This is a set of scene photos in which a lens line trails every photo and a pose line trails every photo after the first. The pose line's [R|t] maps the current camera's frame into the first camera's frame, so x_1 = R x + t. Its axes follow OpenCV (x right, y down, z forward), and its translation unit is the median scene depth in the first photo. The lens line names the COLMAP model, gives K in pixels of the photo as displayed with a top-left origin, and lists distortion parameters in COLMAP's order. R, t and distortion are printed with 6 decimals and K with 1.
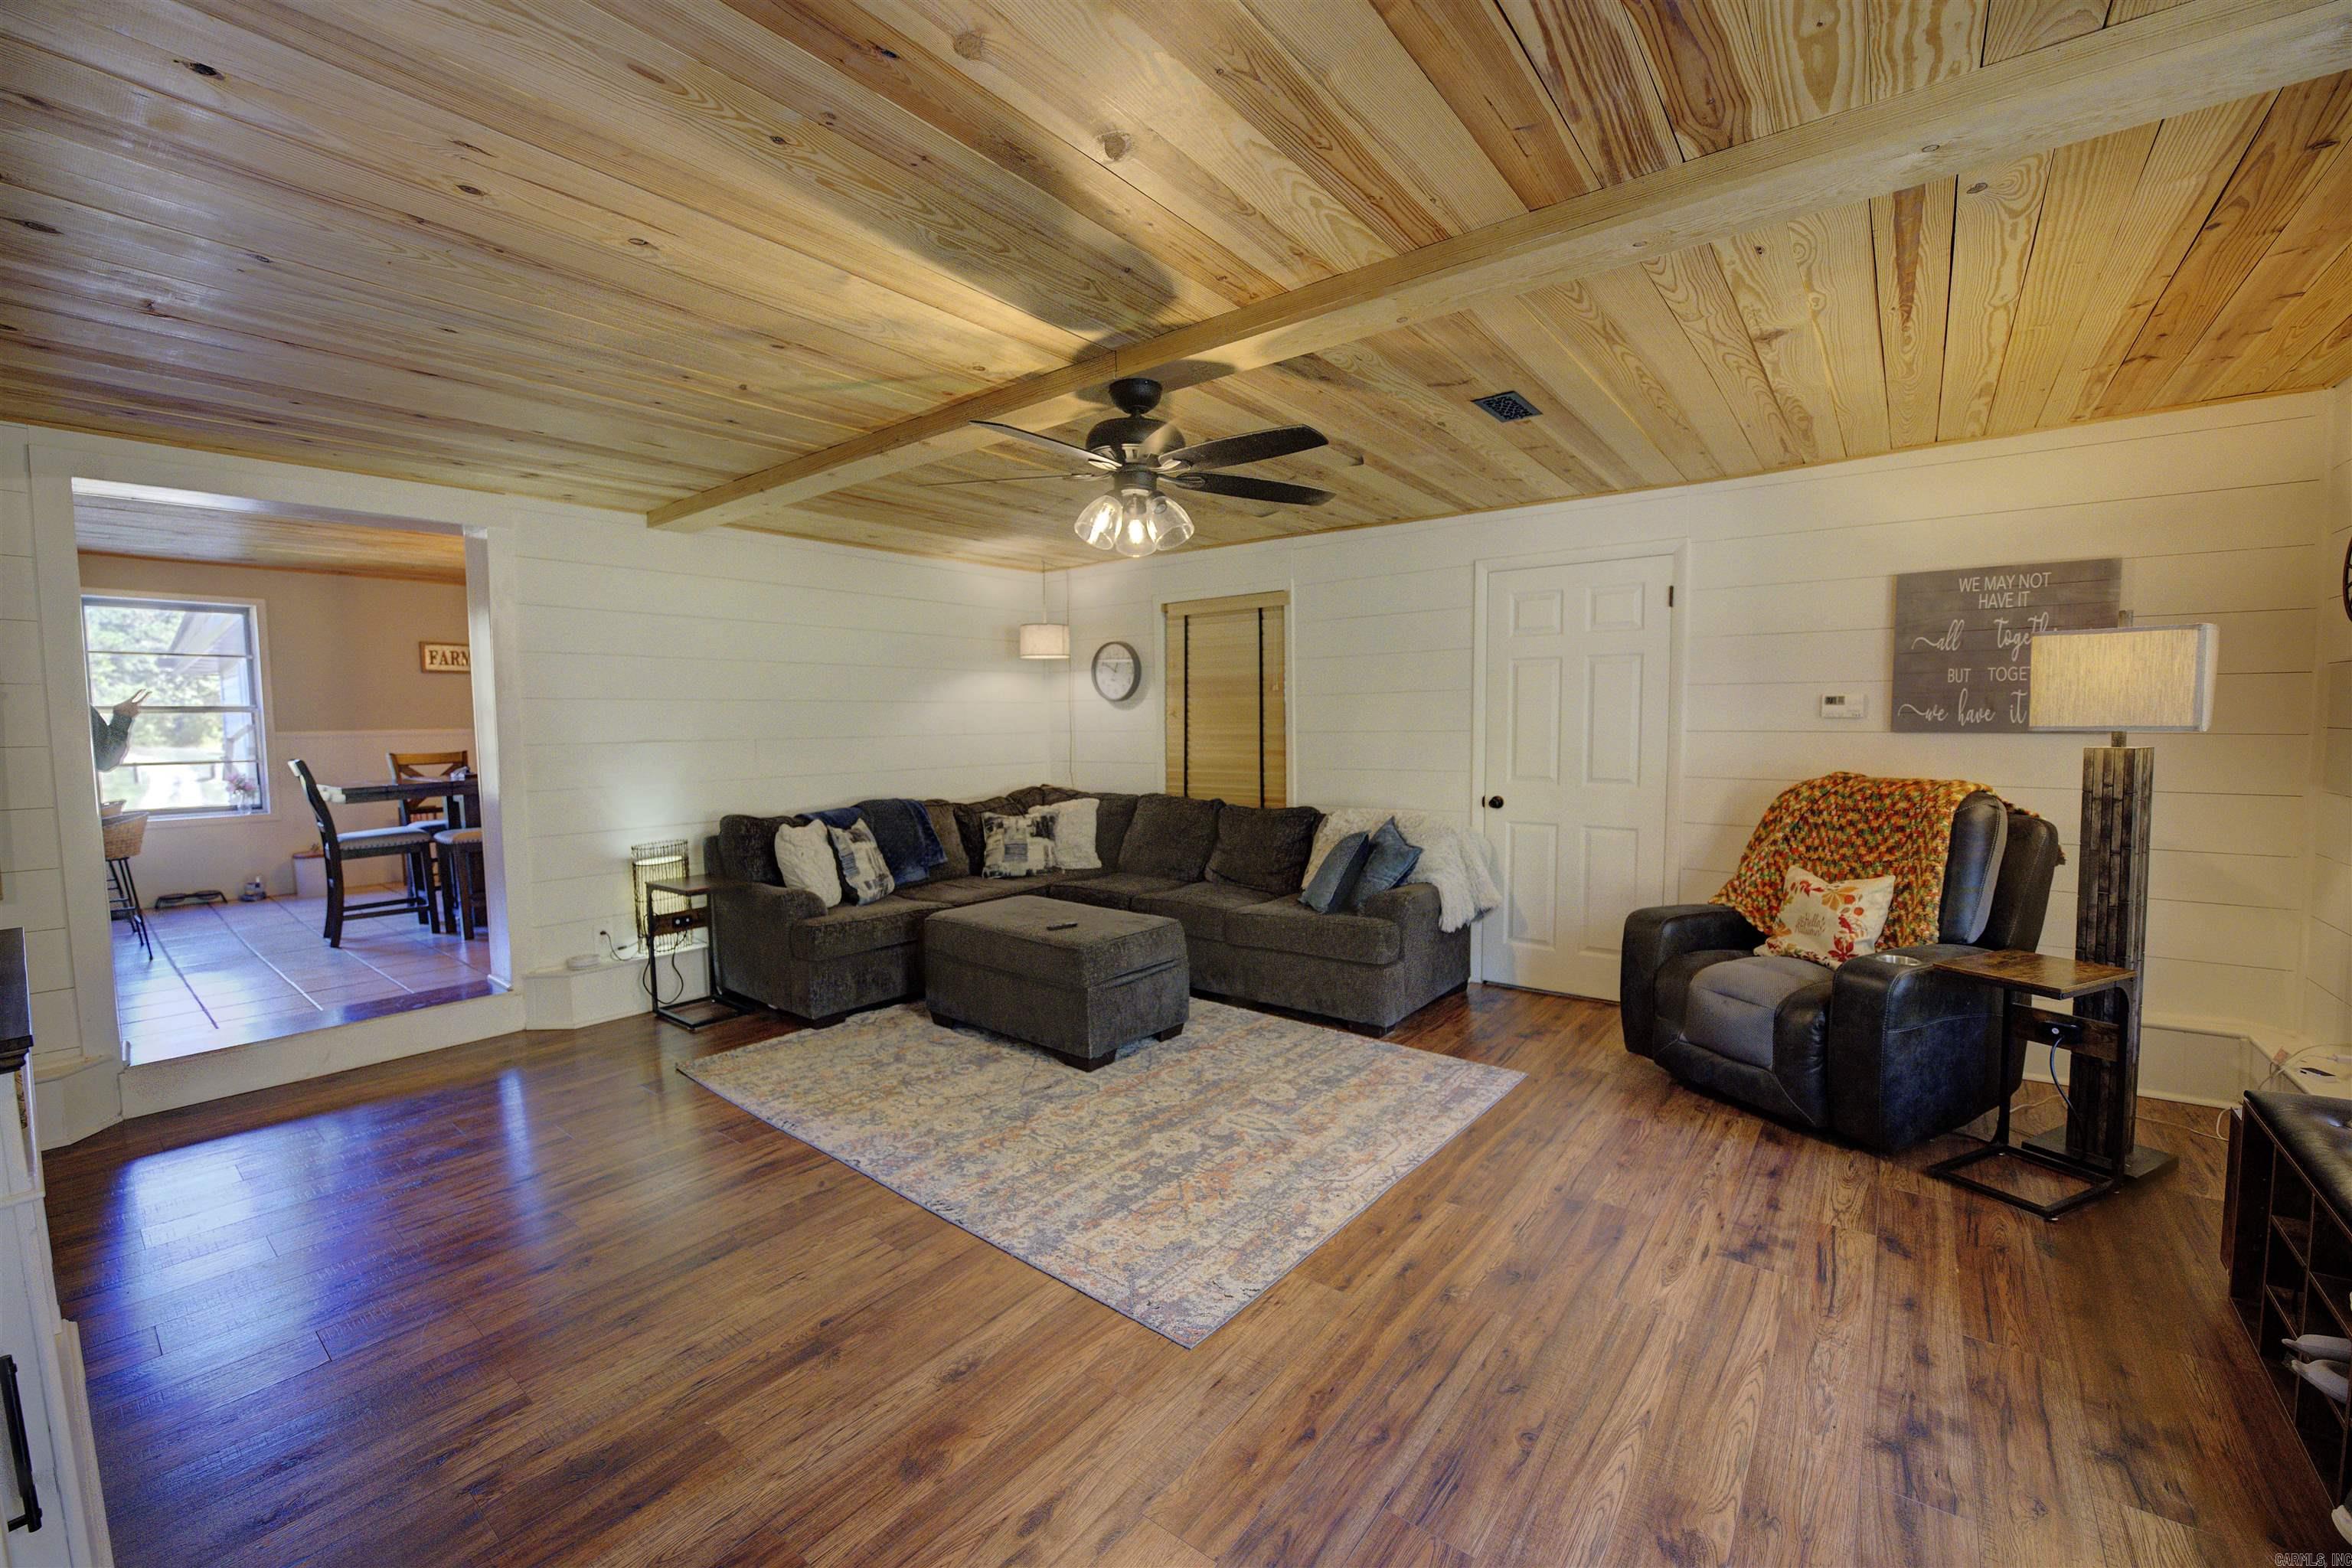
lens RADIAL K [[979.4, 0, 1183.3], [0, 979.4, 786.9], [0, 0, 1]] dist [-0.021385, 0.000385]
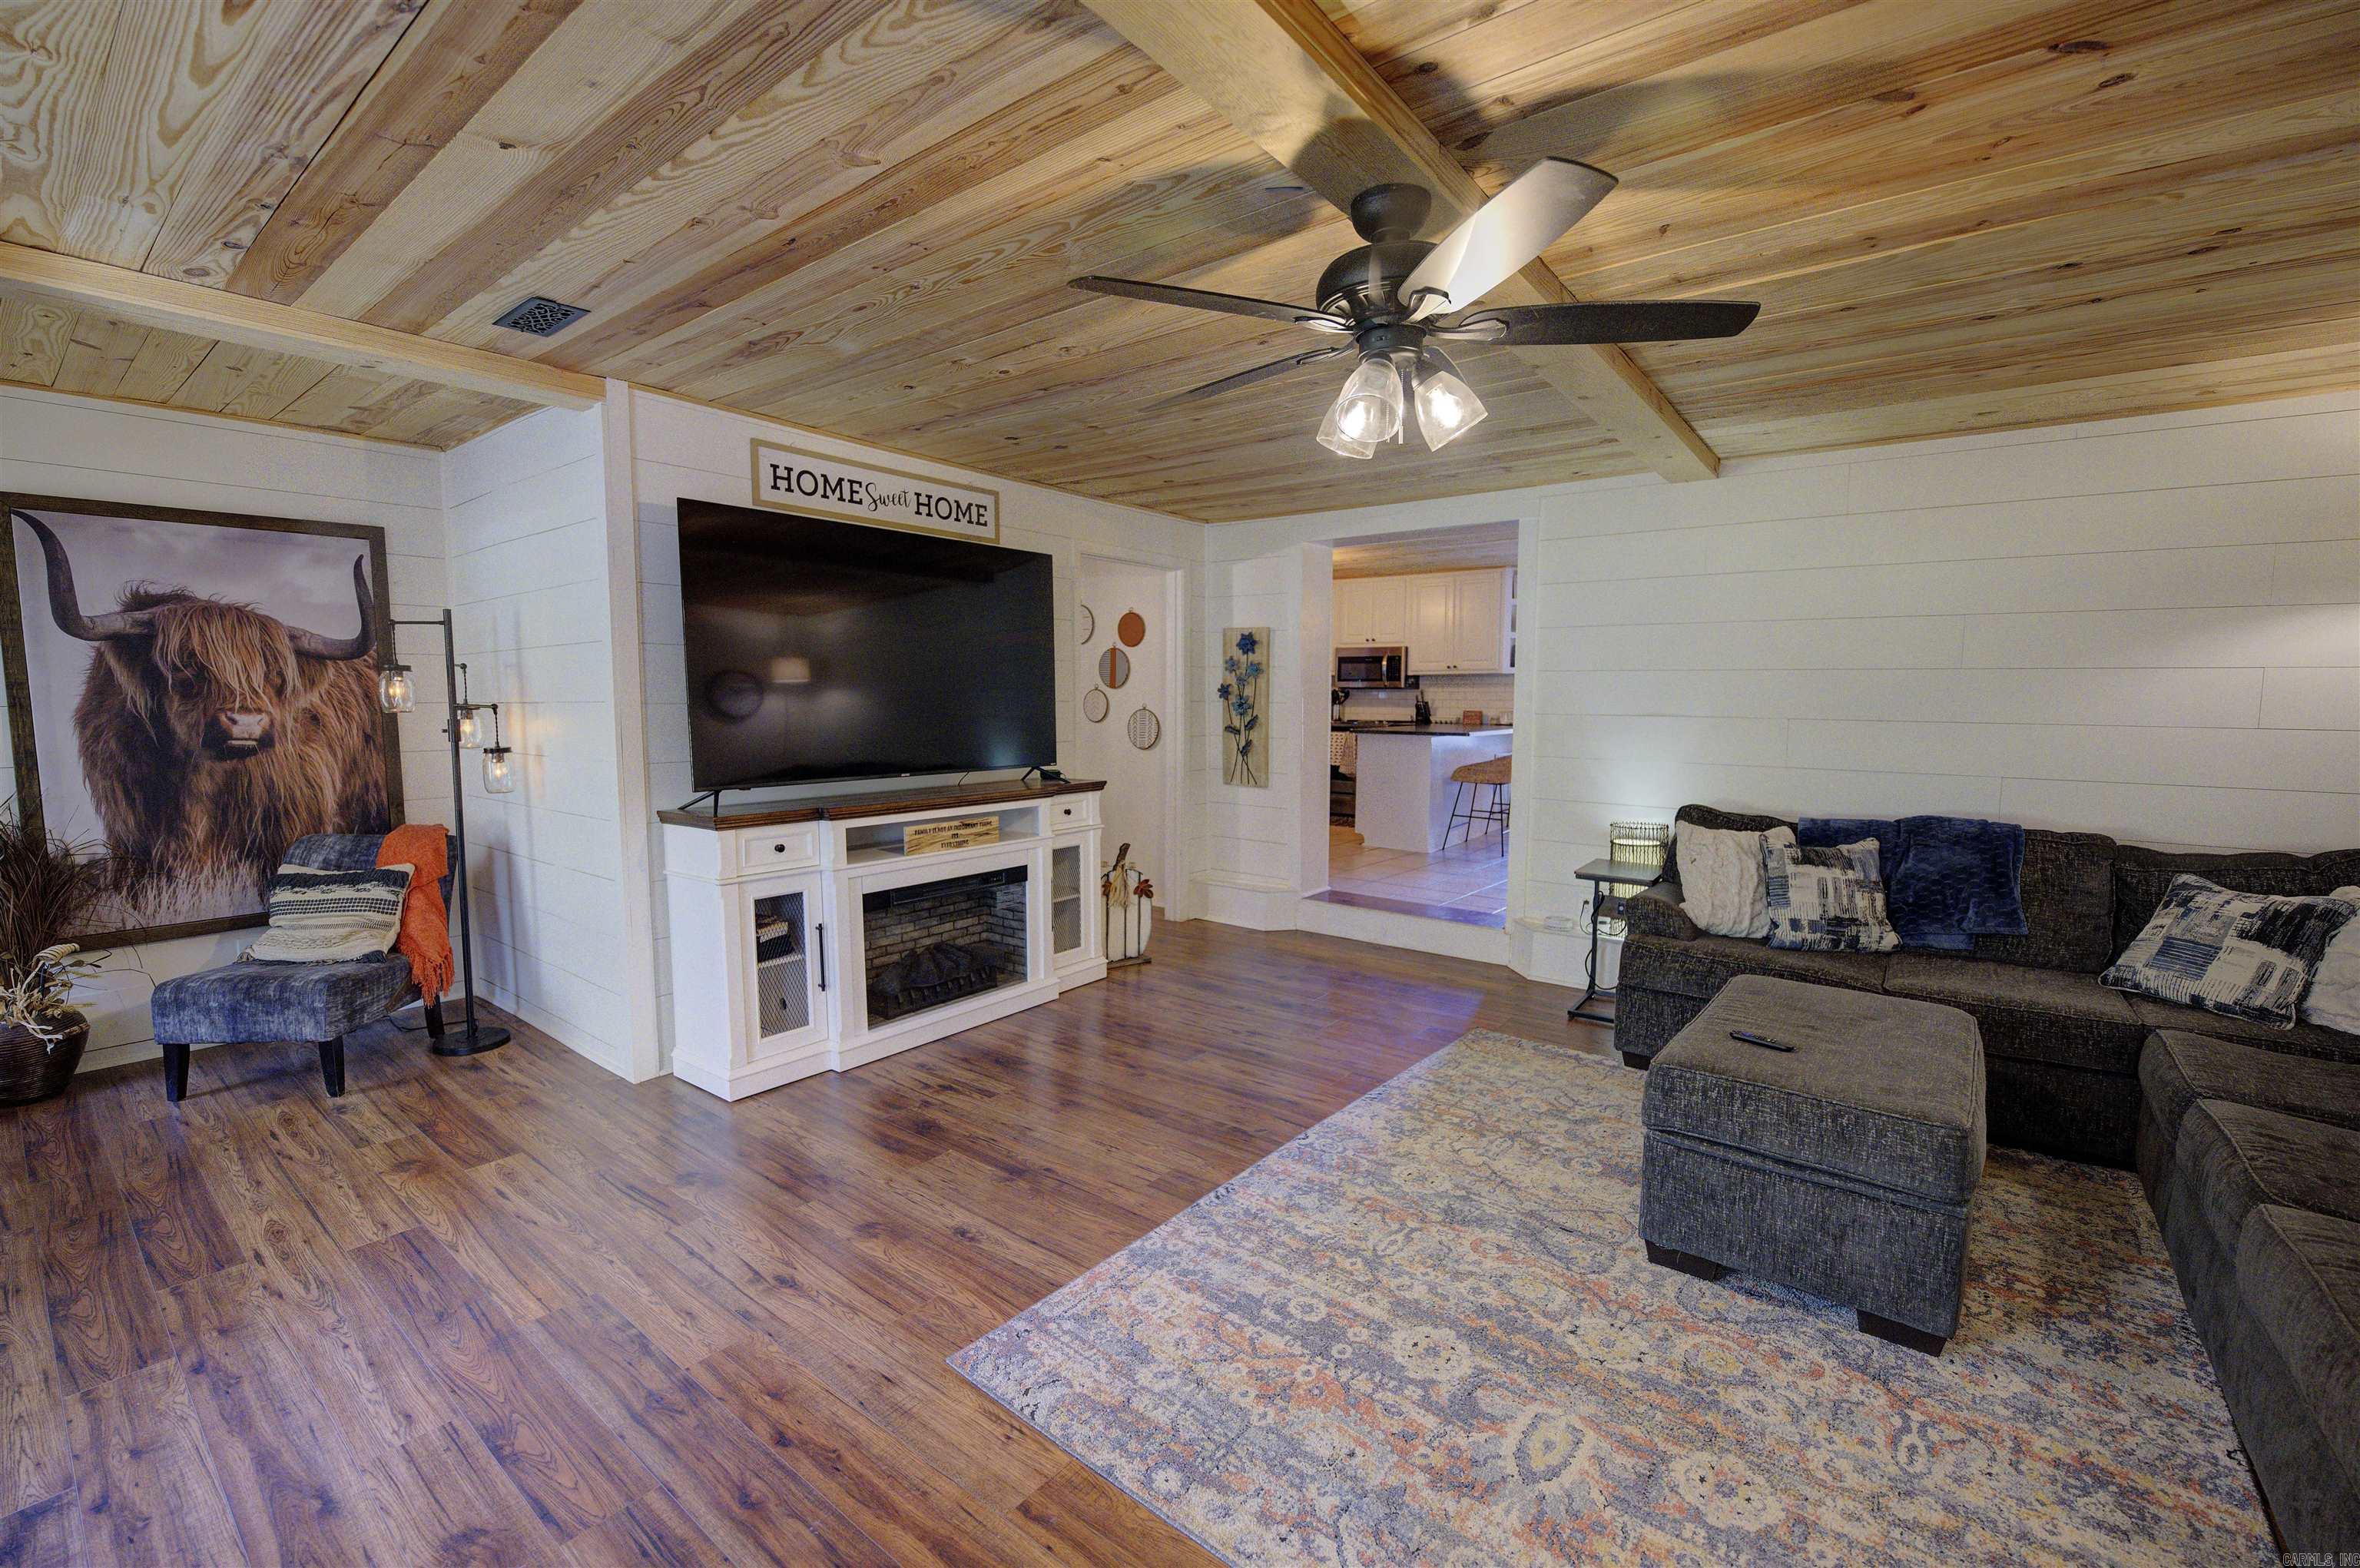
lens RADIAL K [[970.7, 0, 1126.2], [0, 970.7, 784.7], [0, 0, 1]] dist [-0.021197, -0.000086]
pose [[-0.037430, 0.104250, -0.993847, 0.597071], [-0.072475, 0.991641, 0.106748, -0.064523], [0.996668, 0.076024, -0.029562, 0.789243]]
